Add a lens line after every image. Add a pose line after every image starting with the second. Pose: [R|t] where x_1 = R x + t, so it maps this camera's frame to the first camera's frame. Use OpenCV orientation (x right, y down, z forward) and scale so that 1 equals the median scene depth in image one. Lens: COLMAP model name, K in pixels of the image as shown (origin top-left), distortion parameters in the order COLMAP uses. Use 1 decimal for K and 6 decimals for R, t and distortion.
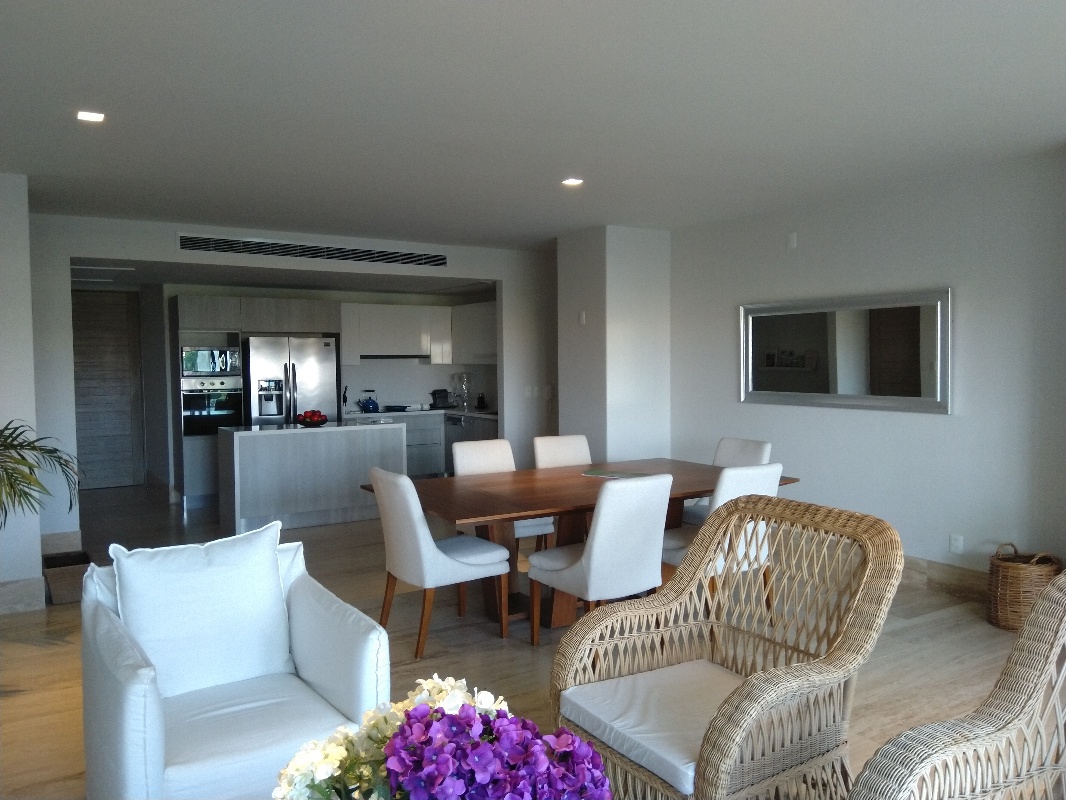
lens RADIAL K [[822.5, 0, 533.0], [0, 822.5, 400.0], [0, 0, 1]] dist [0.009079, 0.002368]
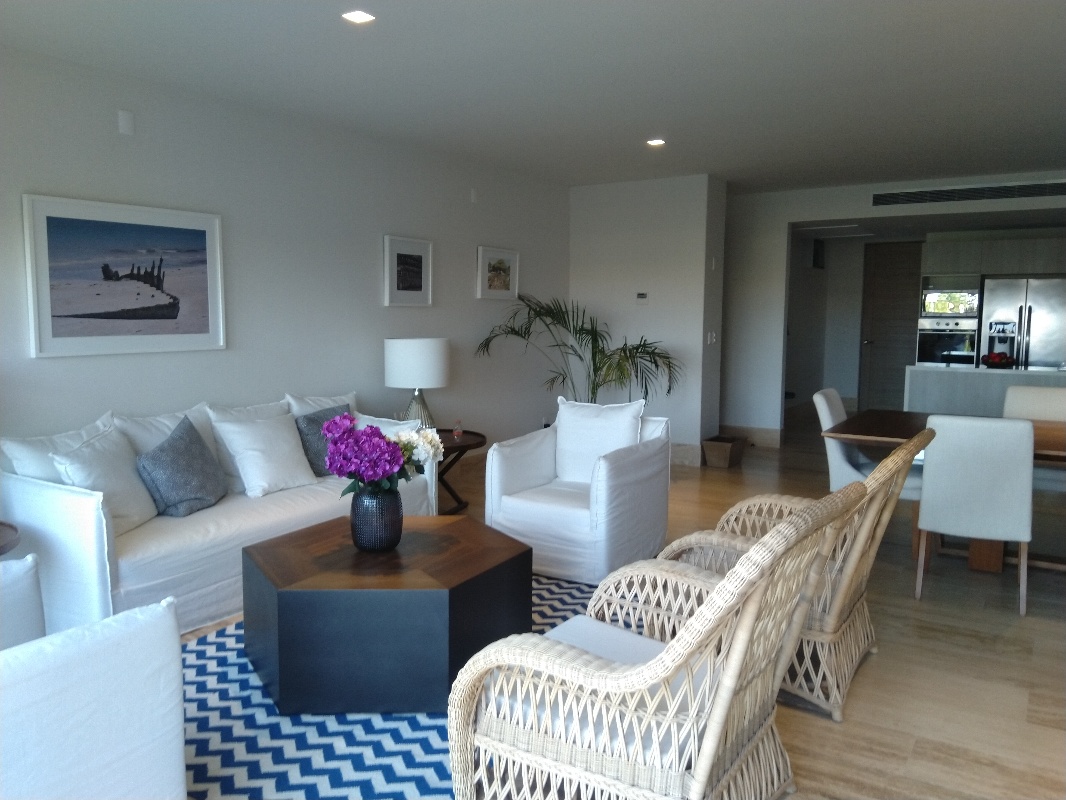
lens RADIAL K [[822.5, 0, 533.0], [0, 822.5, 400.0], [0, 0, 1]] dist [0.009079, 0.002368]
pose [[0.435058, 0.108907, -0.893792, 0.345038], [-0.050863, 0.994046, 0.096365, 0.002345], [0.898965, 0.003536, 0.438007, 0.042442]]
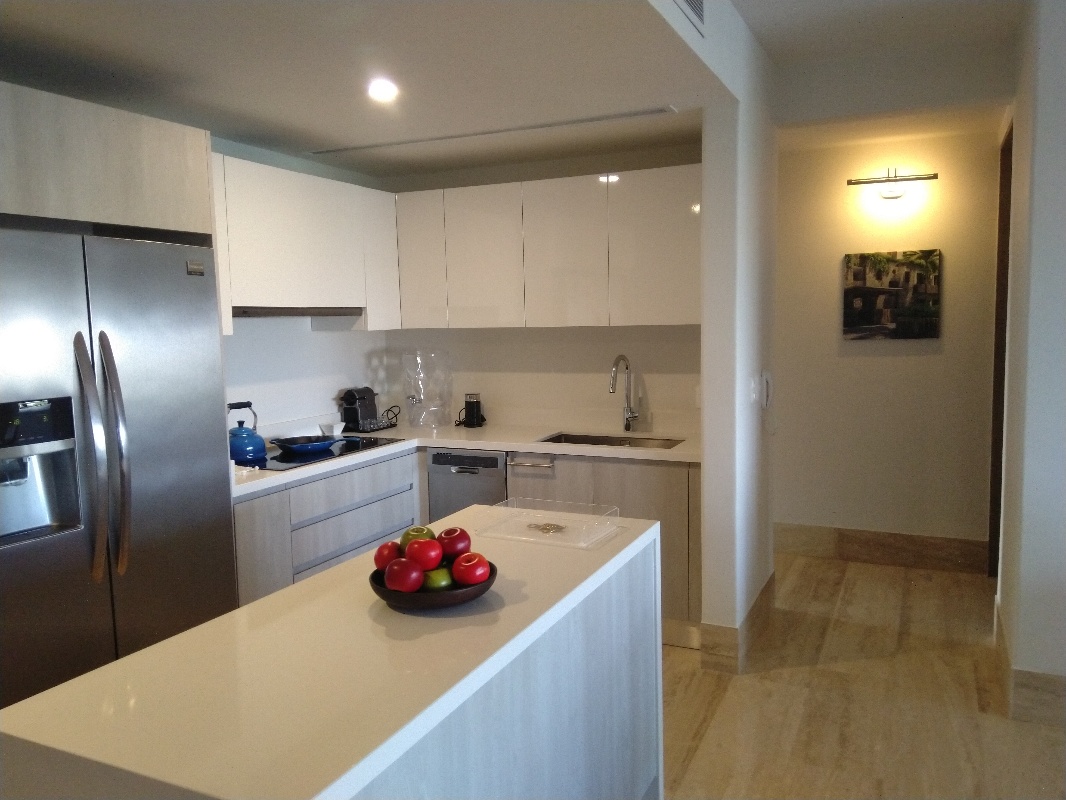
lens RADIAL K [[822.5, 0, 533.0], [0, 822.5, 400.0], [0, 0, 1]] dist [0.009079, 0.002368]
pose [[0.849905, -0.057897, 0.523746, -0.319285], [0.034970, 0.997952, 0.053569, -0.032312], [-0.525775, -0.027213, 0.850188, 0.708109]]
